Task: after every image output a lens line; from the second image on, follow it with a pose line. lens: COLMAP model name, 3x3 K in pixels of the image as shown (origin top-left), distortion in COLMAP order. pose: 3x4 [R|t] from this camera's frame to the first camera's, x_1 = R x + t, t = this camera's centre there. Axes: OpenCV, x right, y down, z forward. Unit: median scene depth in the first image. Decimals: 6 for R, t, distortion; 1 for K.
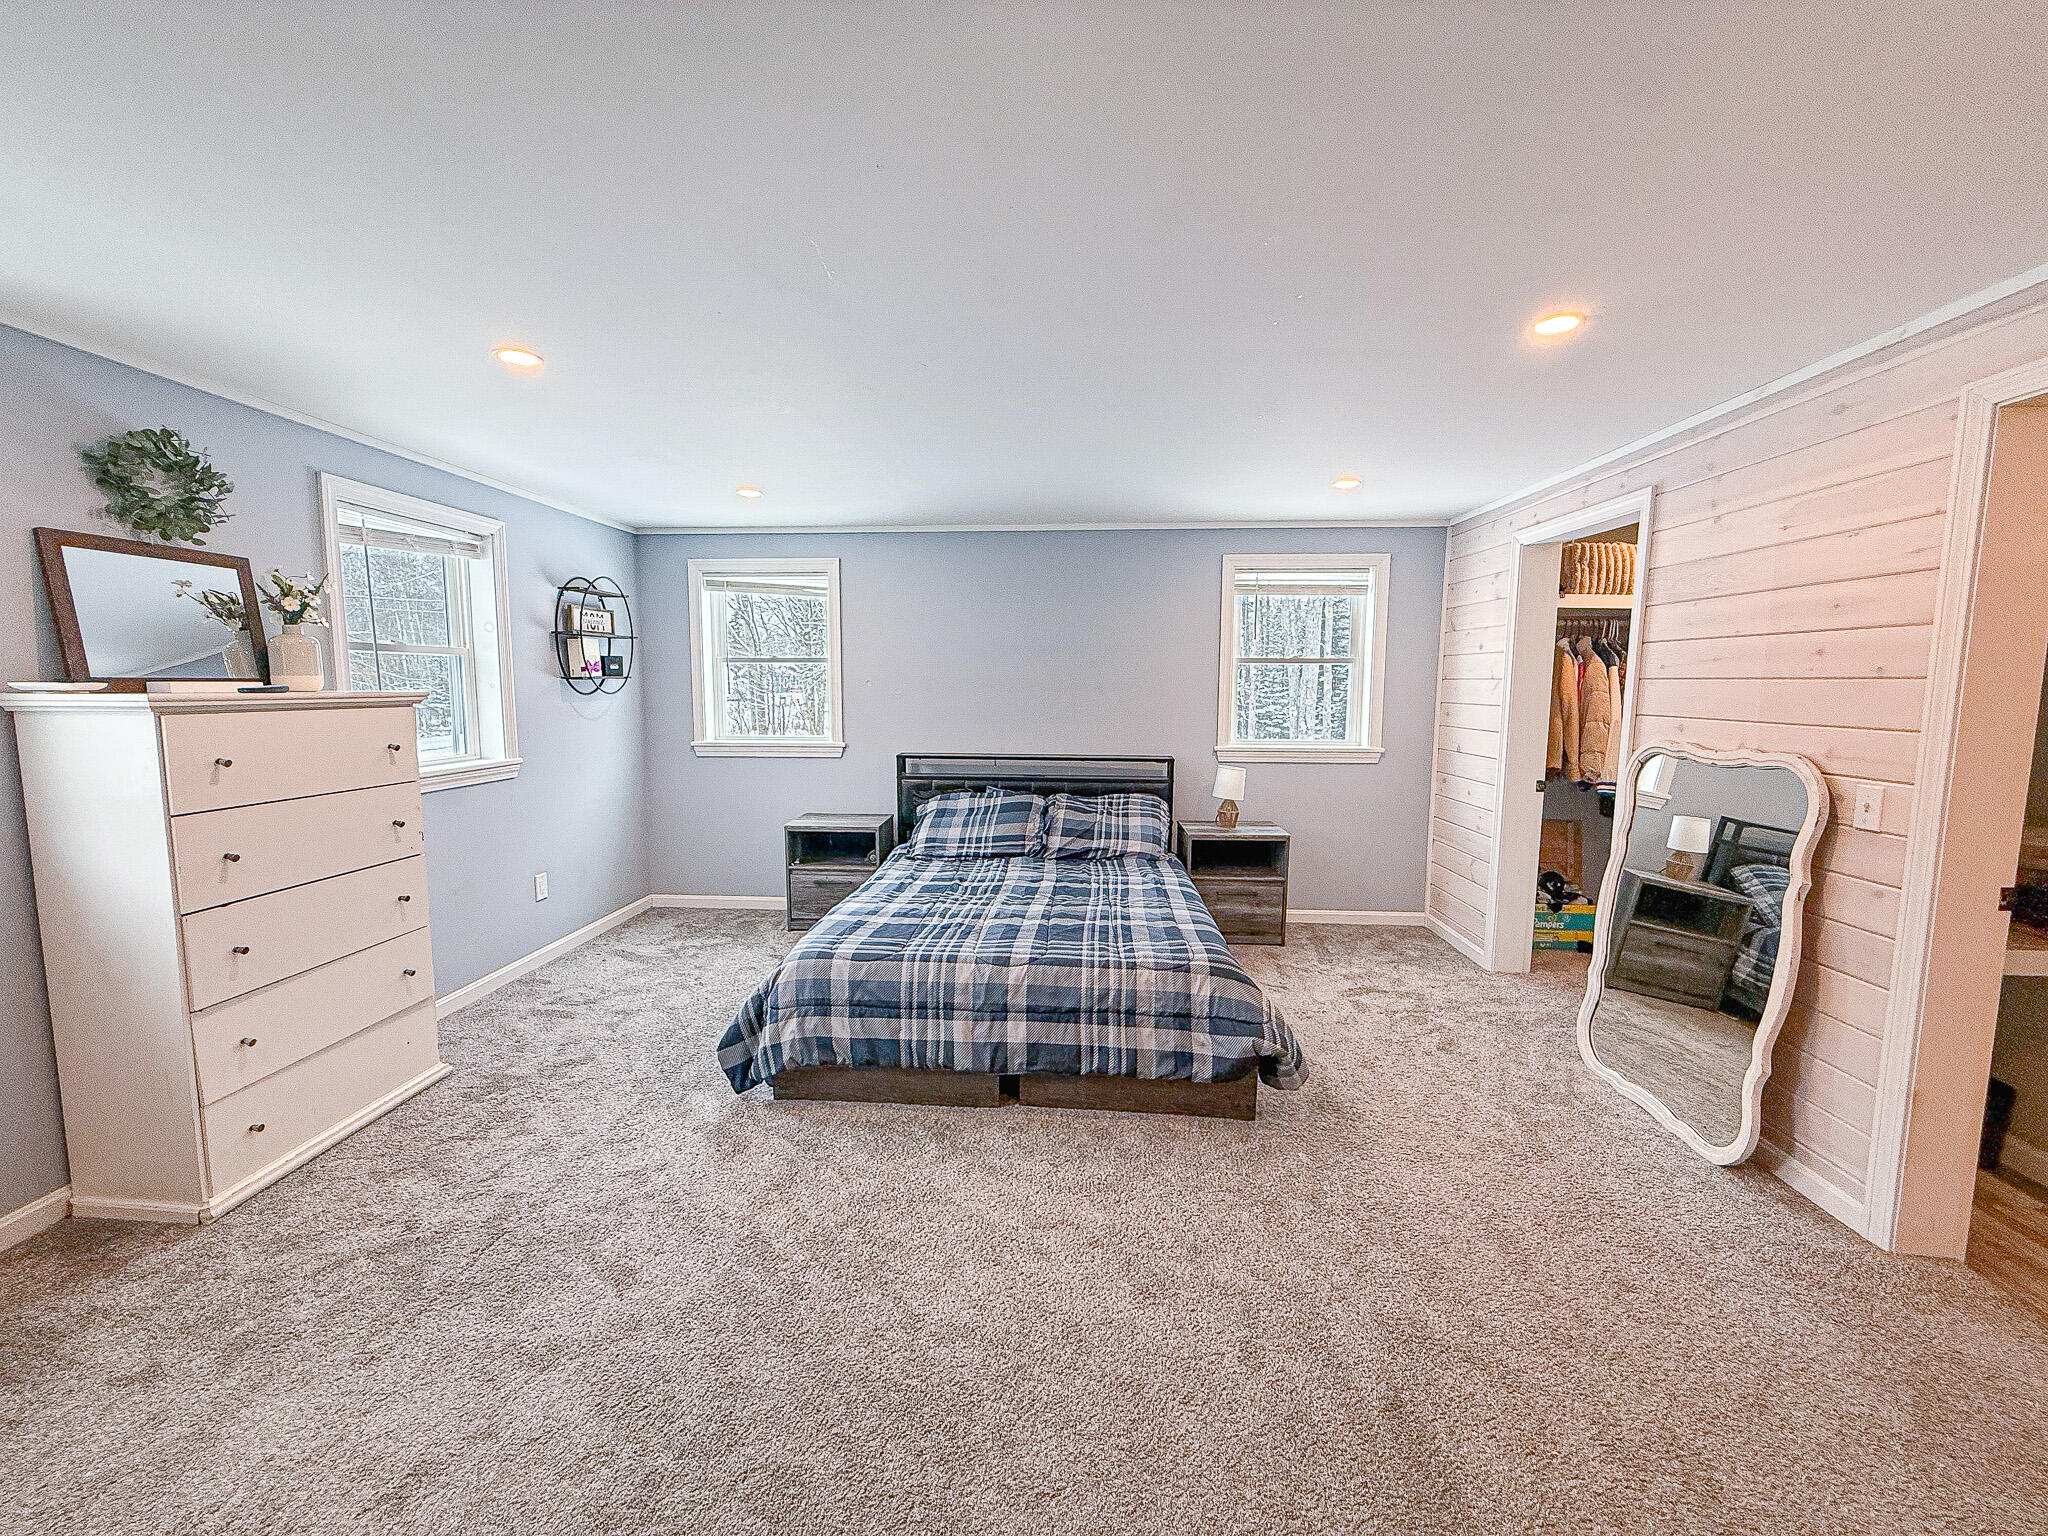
lens RADIAL K [[823.2, 0, 1012.7], [0, 823.2, 767.8], [0, 0, 1]] dist [-0.000724, 0.000320]
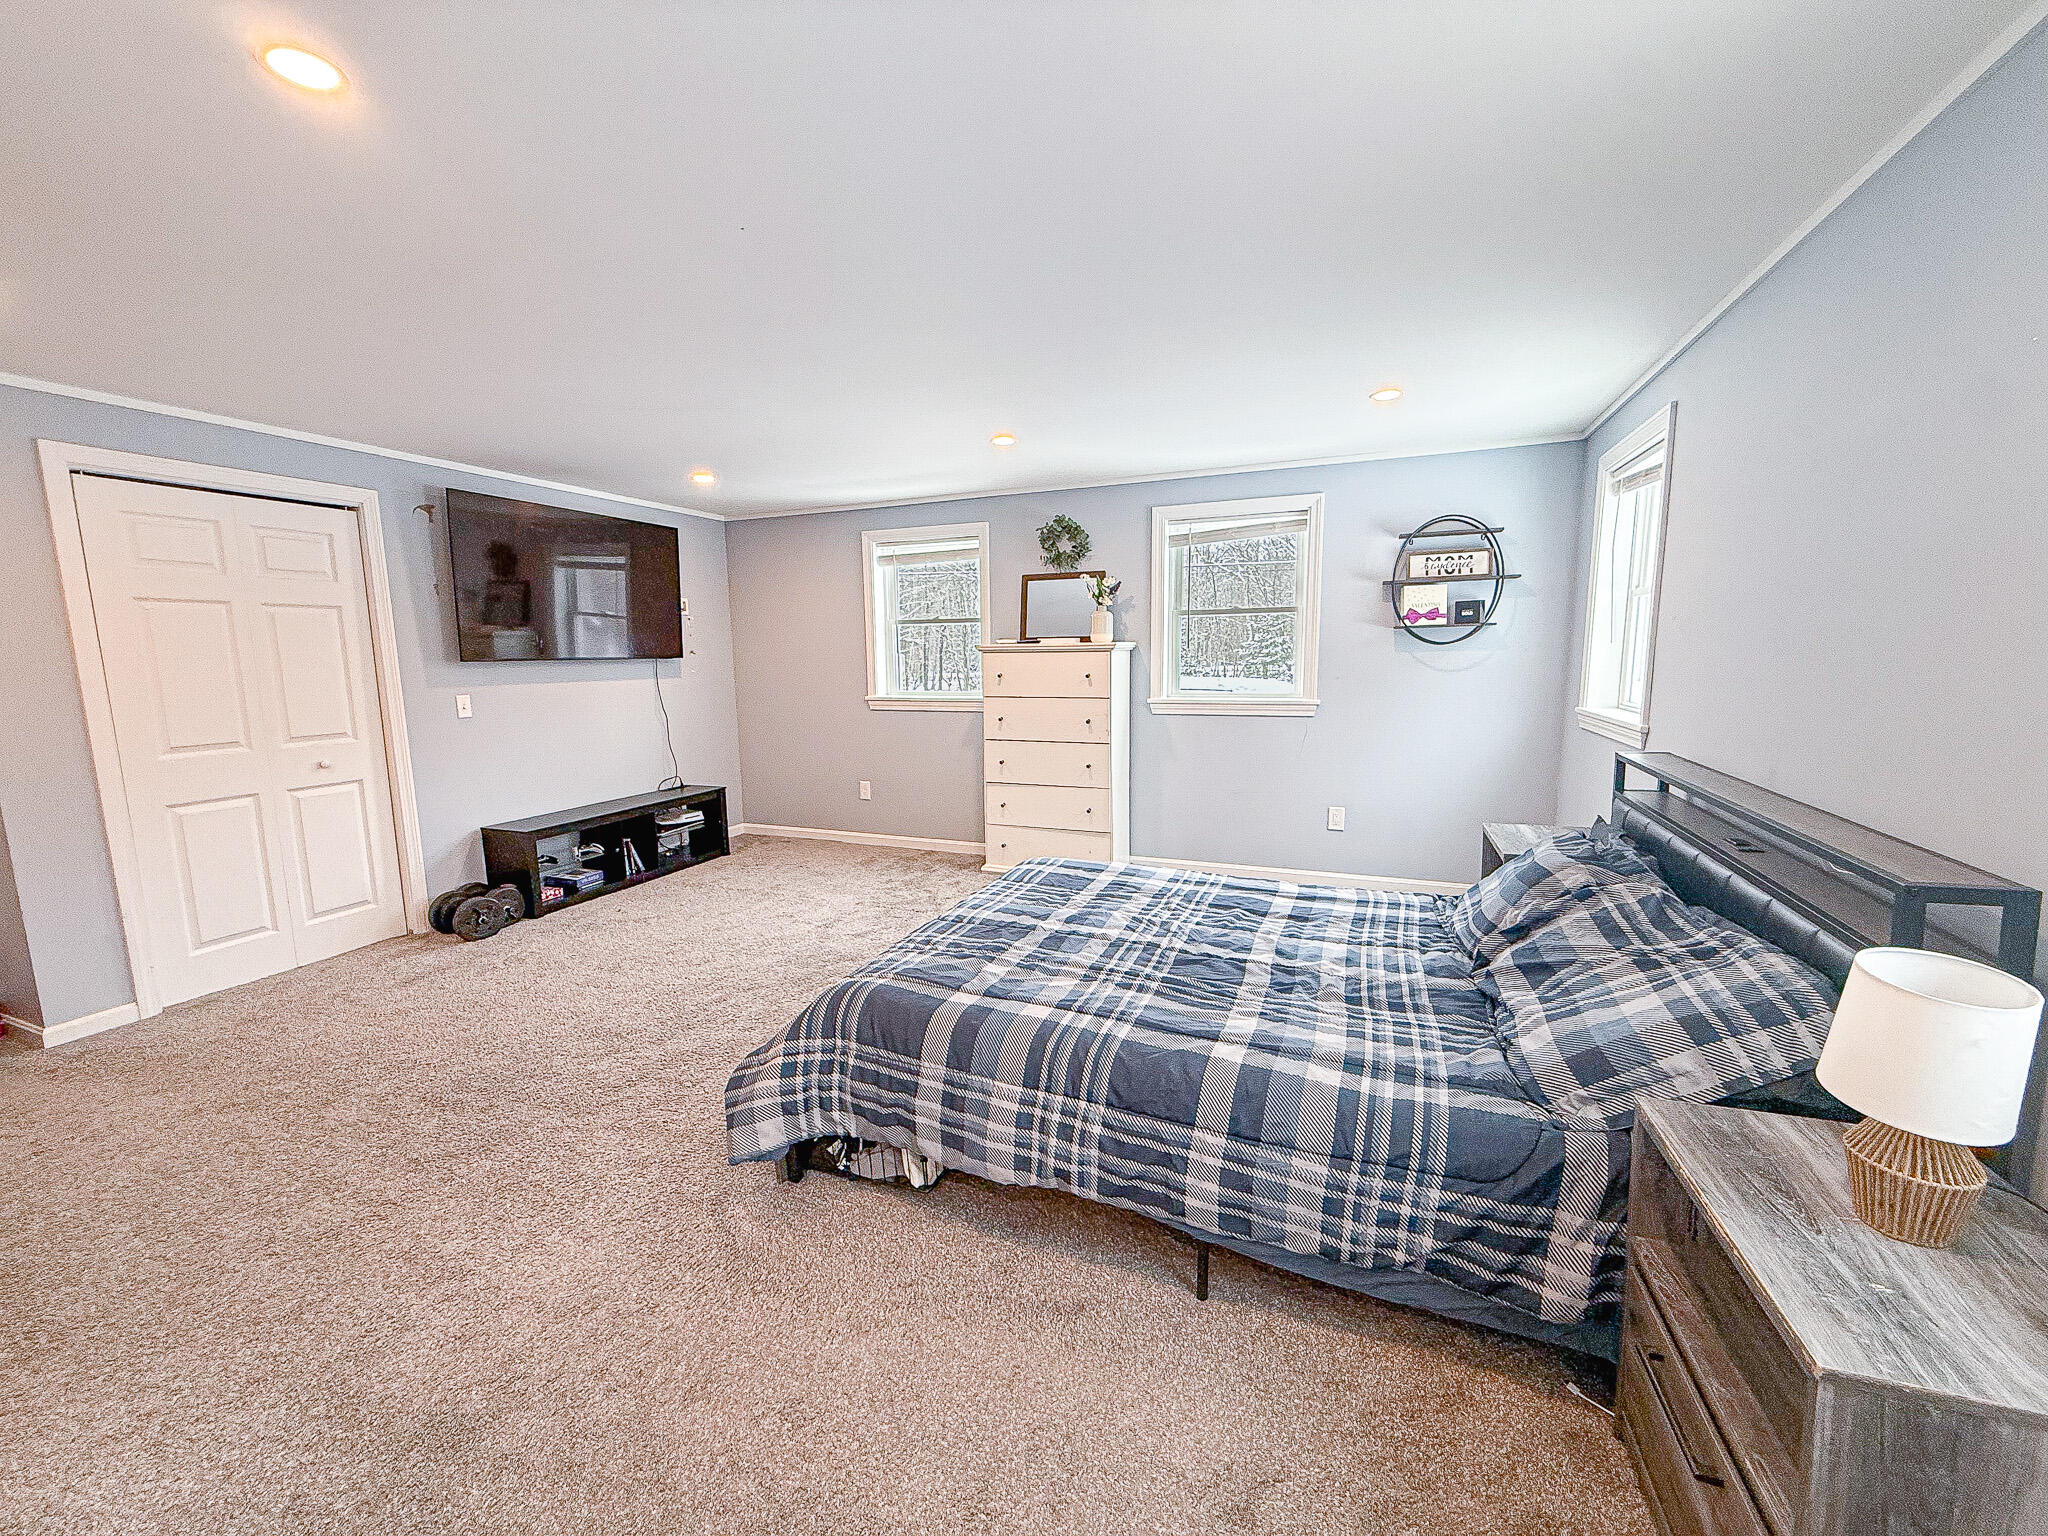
lens RADIAL K [[817.9, 0, 1004.5], [0, 817.9, 767.3], [0, 0, 1]] dist [-0.001042, -0.000092]
pose [[-0.323143, 0.141954, -0.935643, 0.856755], [-0.081825, 0.980792, 0.177064, -0.118015], [0.942806, 0.133776, -0.305321, 1.302309]]
